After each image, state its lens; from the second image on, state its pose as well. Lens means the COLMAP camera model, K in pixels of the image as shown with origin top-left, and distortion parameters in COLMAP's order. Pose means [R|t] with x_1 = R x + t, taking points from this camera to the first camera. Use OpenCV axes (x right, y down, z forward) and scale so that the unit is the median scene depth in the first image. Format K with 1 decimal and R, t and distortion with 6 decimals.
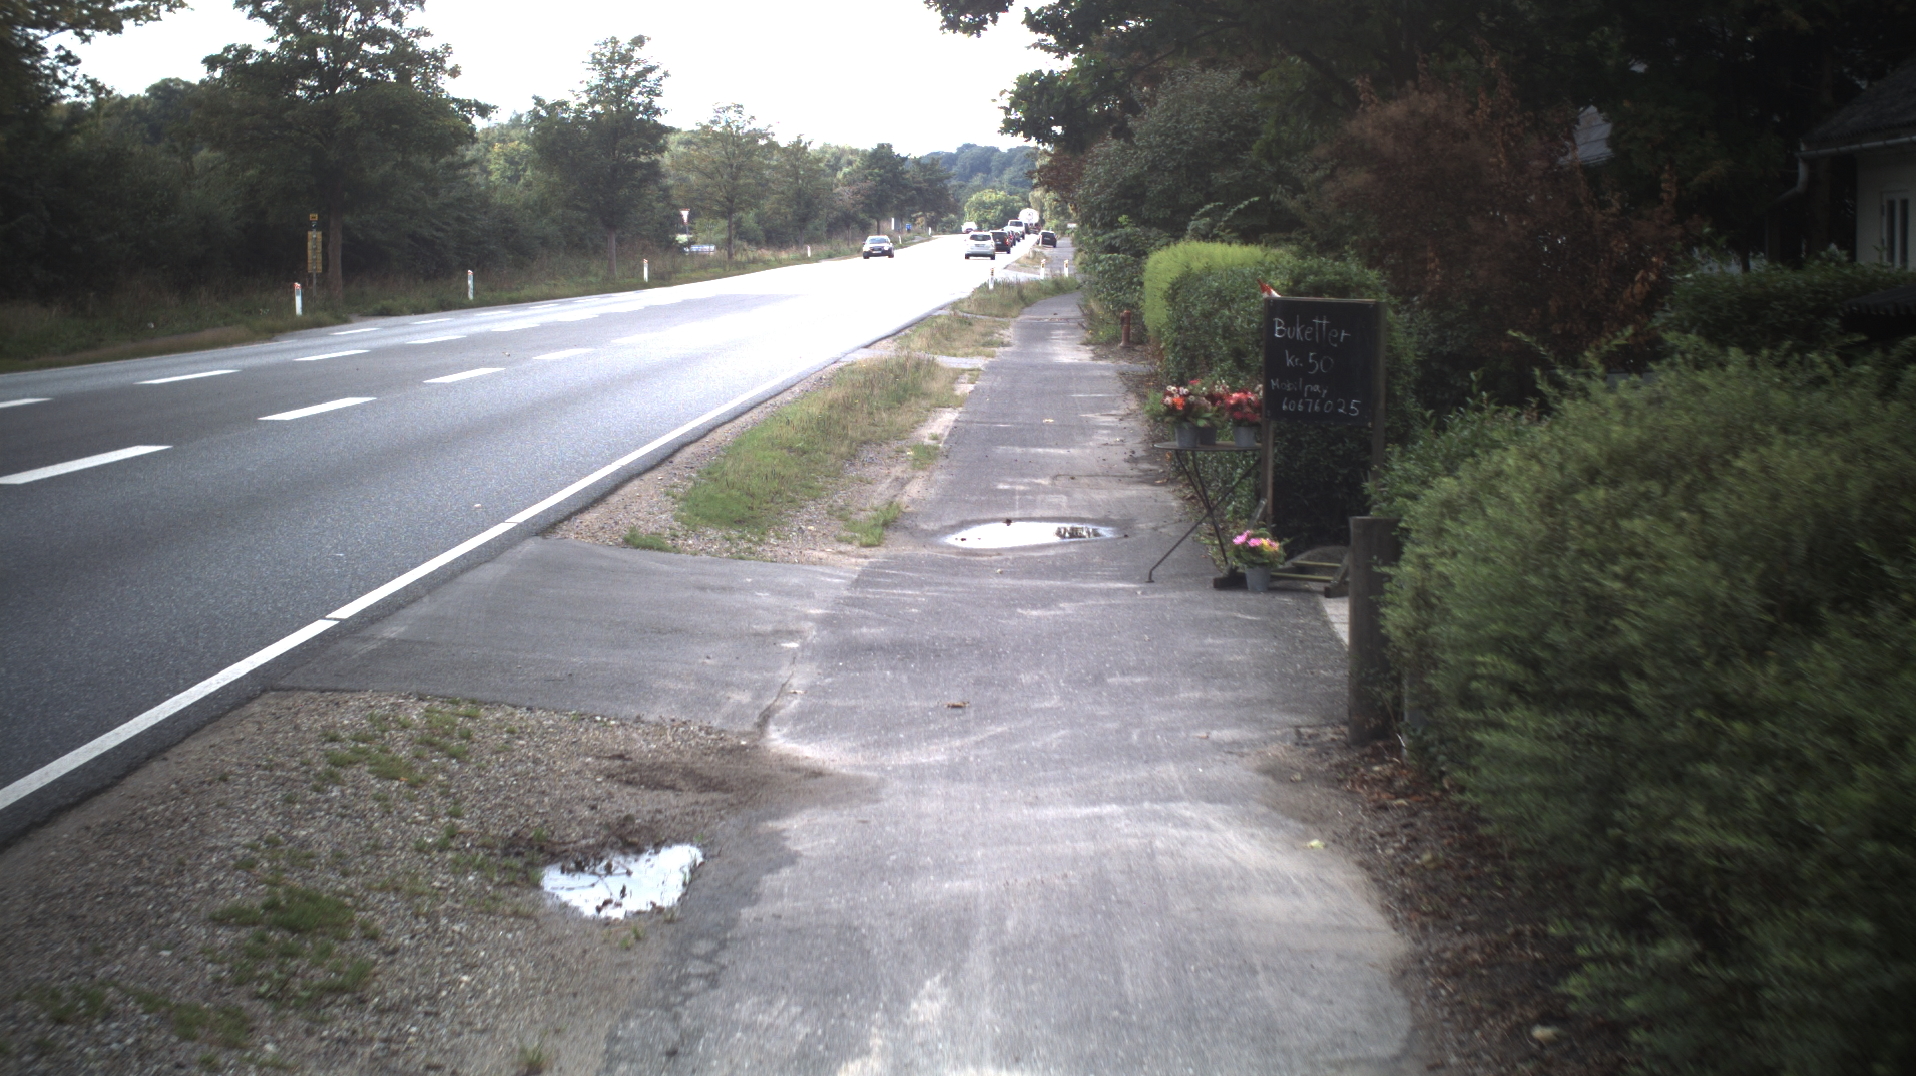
lens RADIAL K [[3394.4, 0, 958.0], [0, 3394.4, 538.0], [0, 0, 1]] dist [-0.266191, 0.012561]
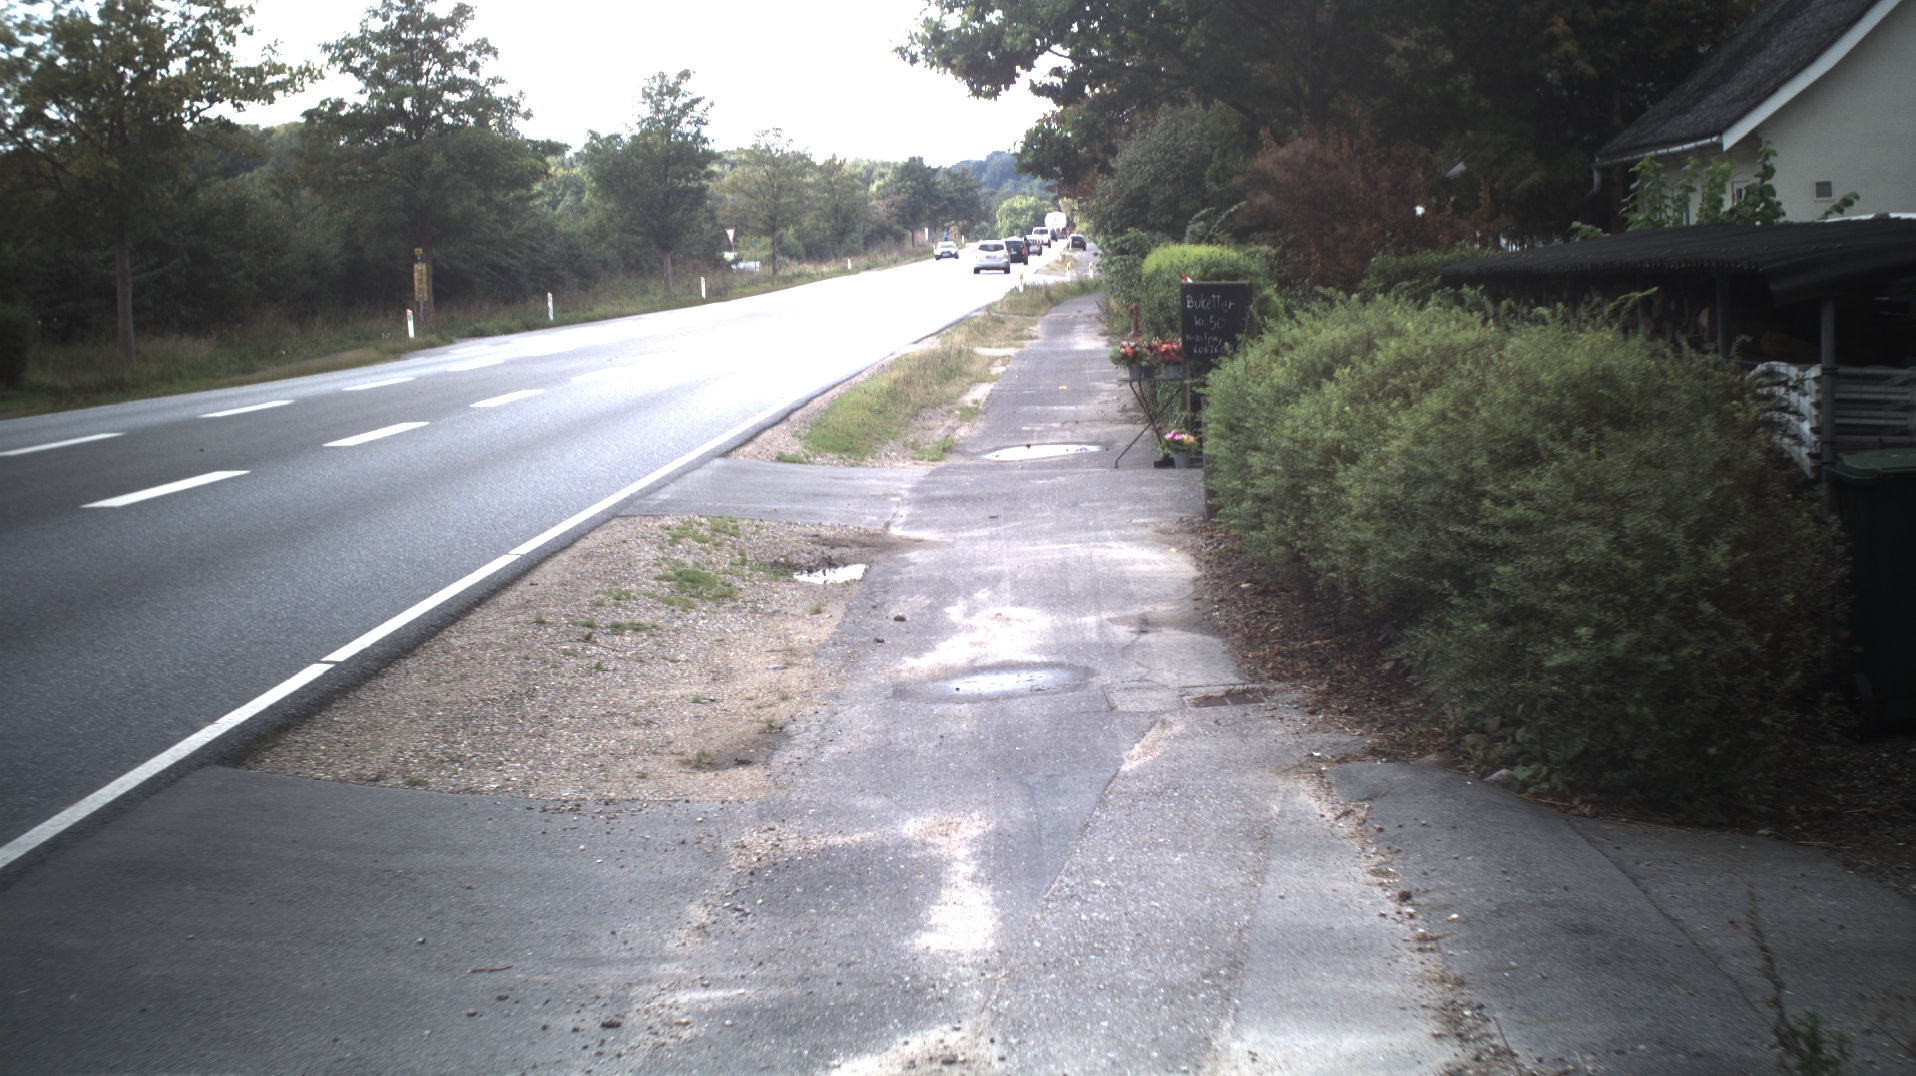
lens RADIAL K [[3394.4, 0, 958.0], [0, 3394.4, 538.0], [0, 0, 1]] dist [-0.266191, 0.012561]
pose [[0.999120, -0.039803, -0.013205, 0.000642], [0.039776, 0.999206, -0.002337, 0.010083], [0.013288, 0.001810, 0.999910, -0.123819]]
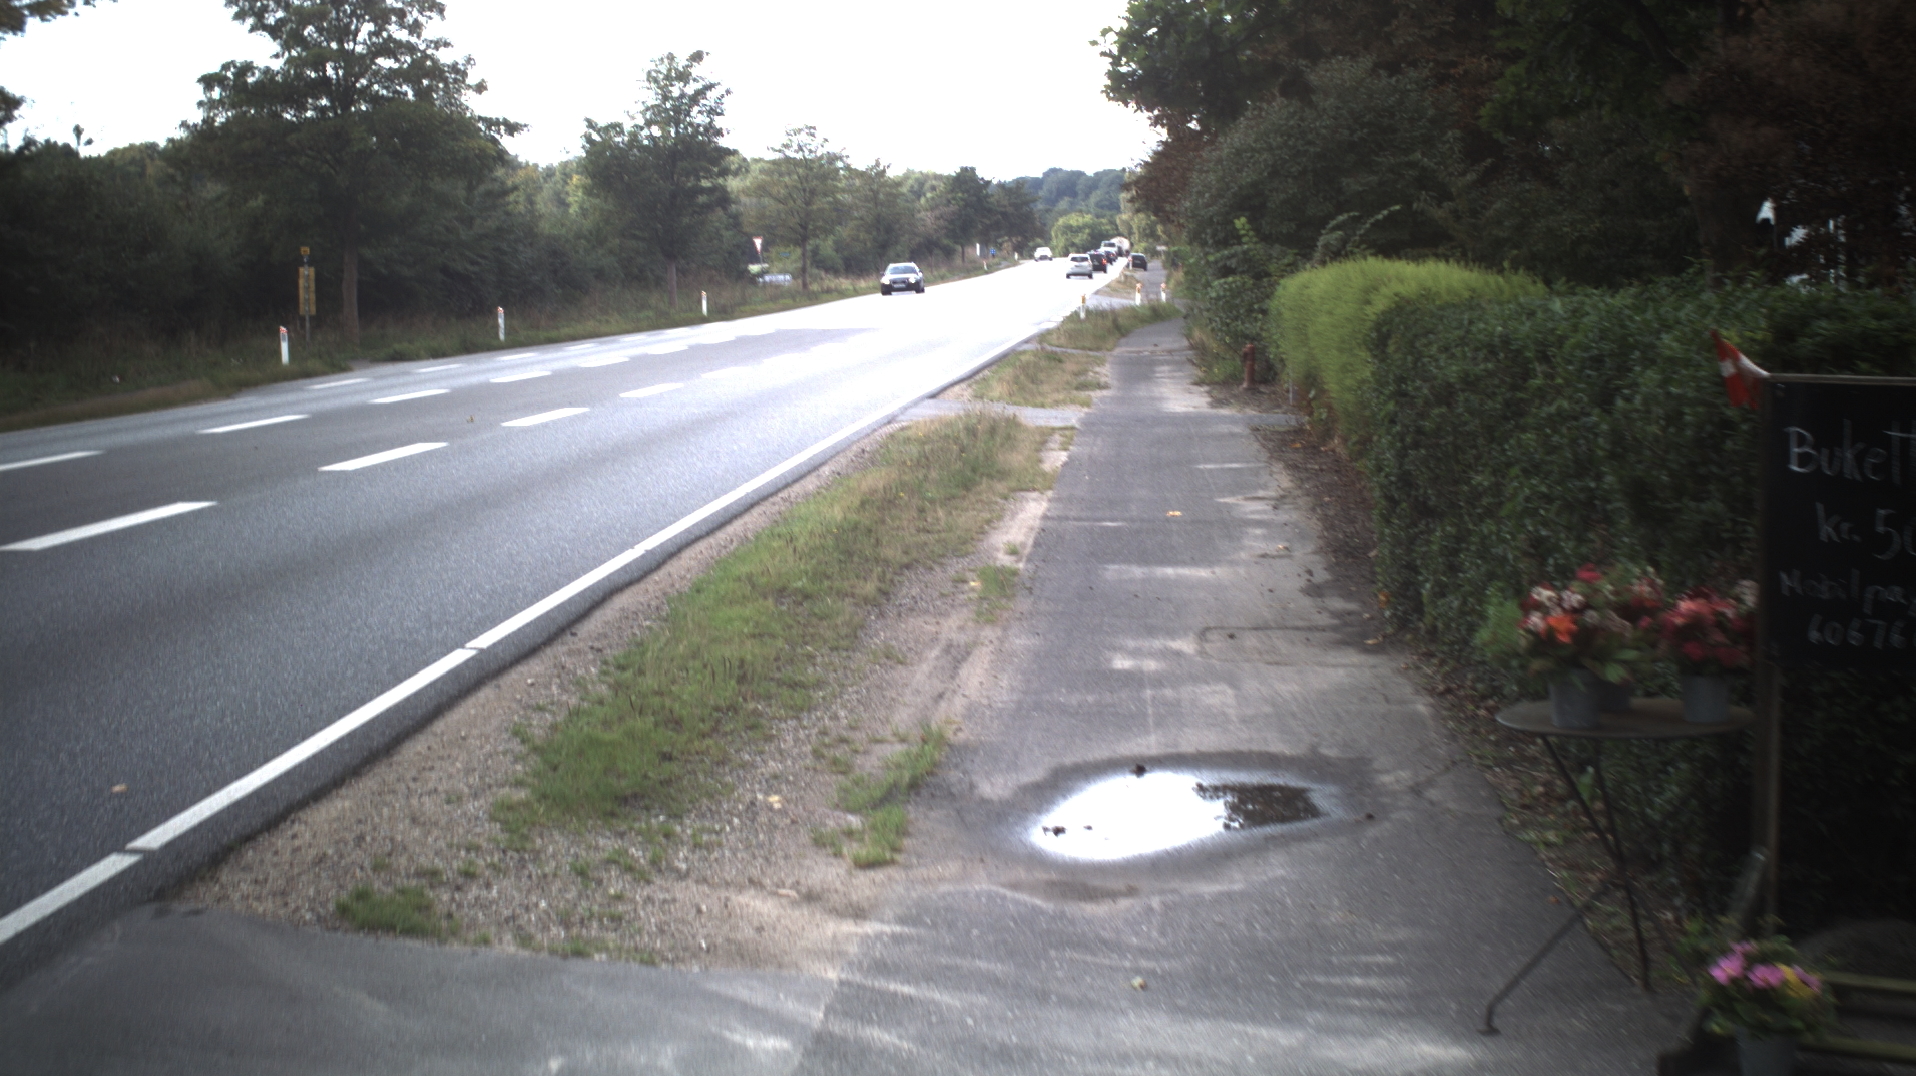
lens RADIAL K [[3394.4, 0, 958.0], [0, 3394.4, 538.0], [0, 0, 1]] dist [-0.266191, 0.012561]
pose [[0.999482, -0.017233, -0.027178, 0.000254], [0.017027, 0.999824, -0.007823, -0.010554], [0.027308, 0.007356, 0.999600, 0.123777]]
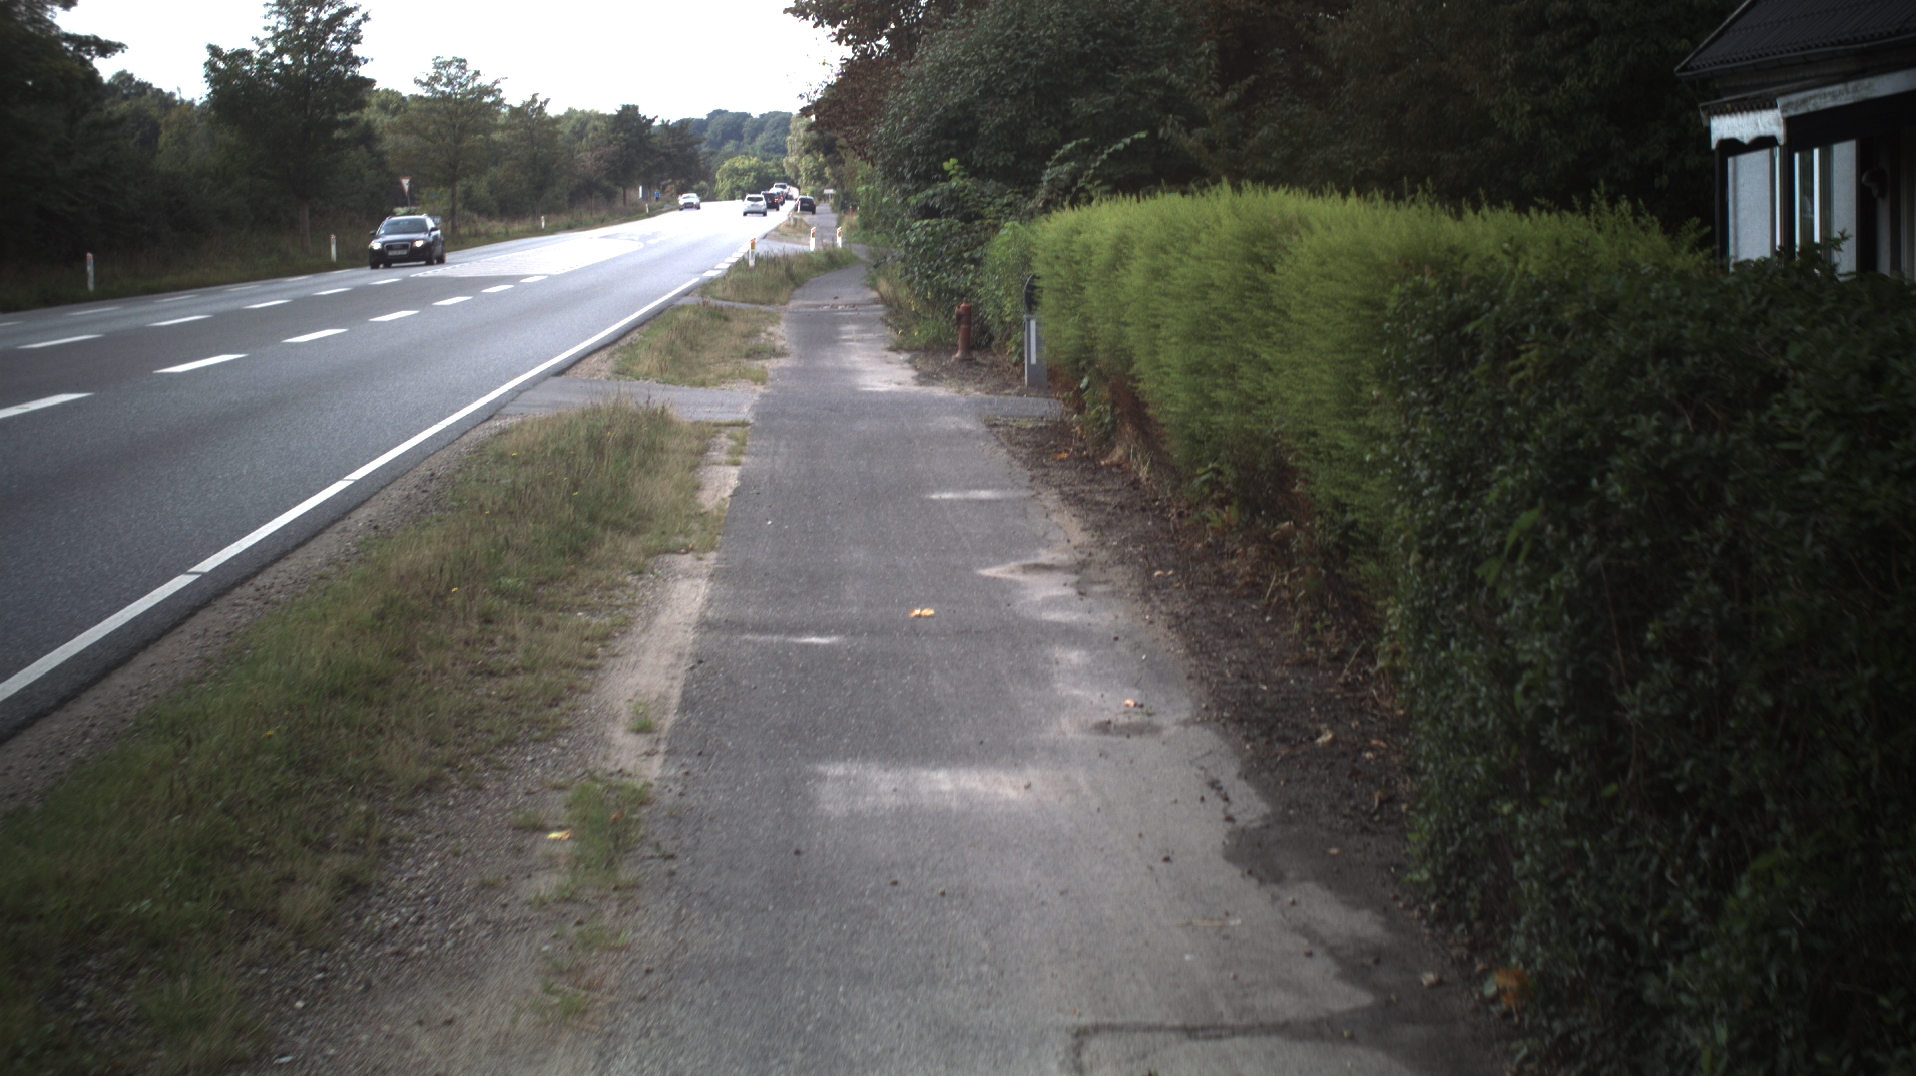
lens RADIAL K [[3394.4, 0, 958.0], [0, 3394.4, 538.0], [0, 0, 1]] dist [-0.266191, 0.012561]
pose [[0.997290, -0.018267, 0.071267, 0.000534], [0.017574, 0.999792, 0.010351, -0.020445], [-0.071441, -0.009070, 0.997404, 0.246522]]
